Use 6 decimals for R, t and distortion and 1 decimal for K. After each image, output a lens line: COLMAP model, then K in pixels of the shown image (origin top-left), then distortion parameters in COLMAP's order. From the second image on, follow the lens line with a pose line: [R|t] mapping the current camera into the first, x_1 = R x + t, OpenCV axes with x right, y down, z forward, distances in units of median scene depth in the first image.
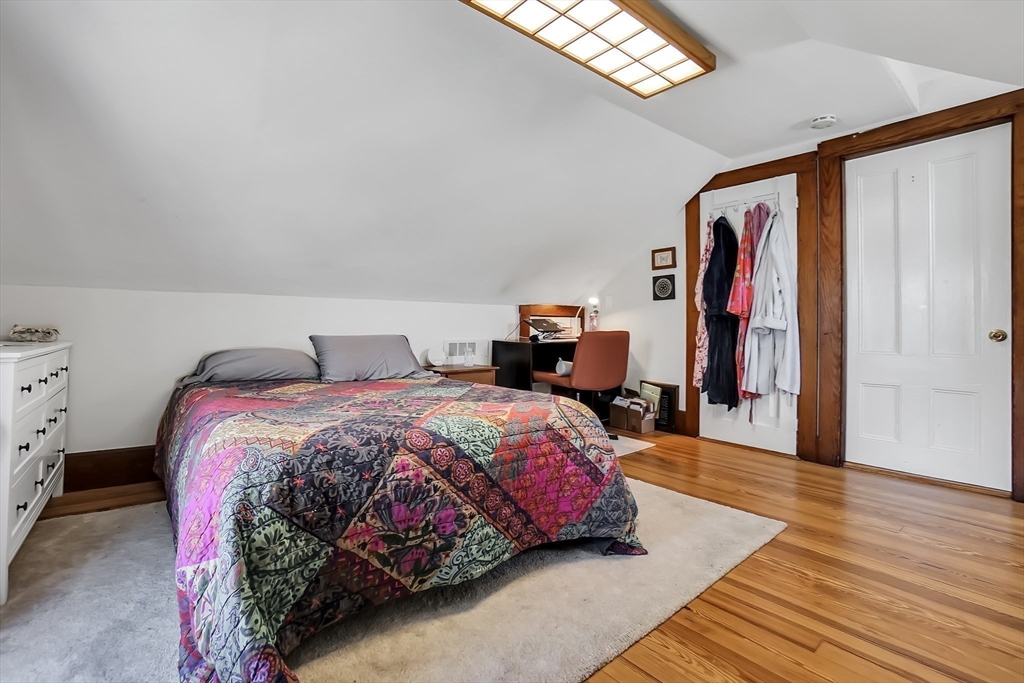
lens RADIAL K [[463.2, 0, 520.3], [0, 463.2, 323.1], [0, 0, 1]] dist [-0.036022, -0.000288]
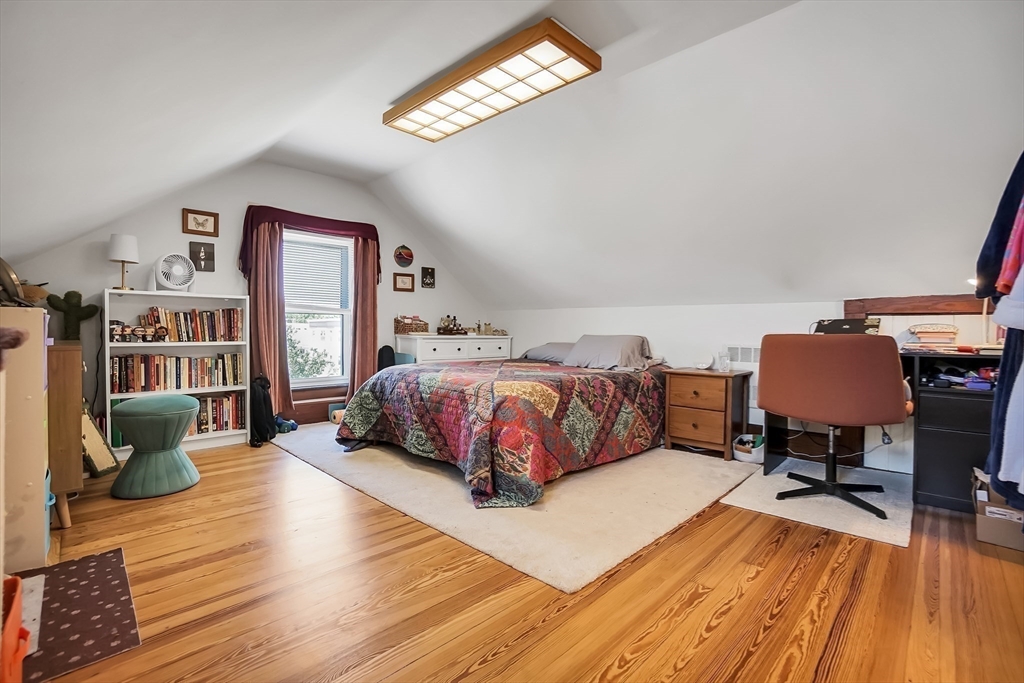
lens RADIAL K [[463.2, 0, 512.3], [0, 463.2, 340.6], [0, 0, 1]] dist [-0.036022, -0.000288]
pose [[0.116466, 0.017272, -0.993044, 1.820463], [-0.006008, 0.999843, 0.016686, 0.042342], [0.993177, 0.004023, 0.116551, 1.147603]]
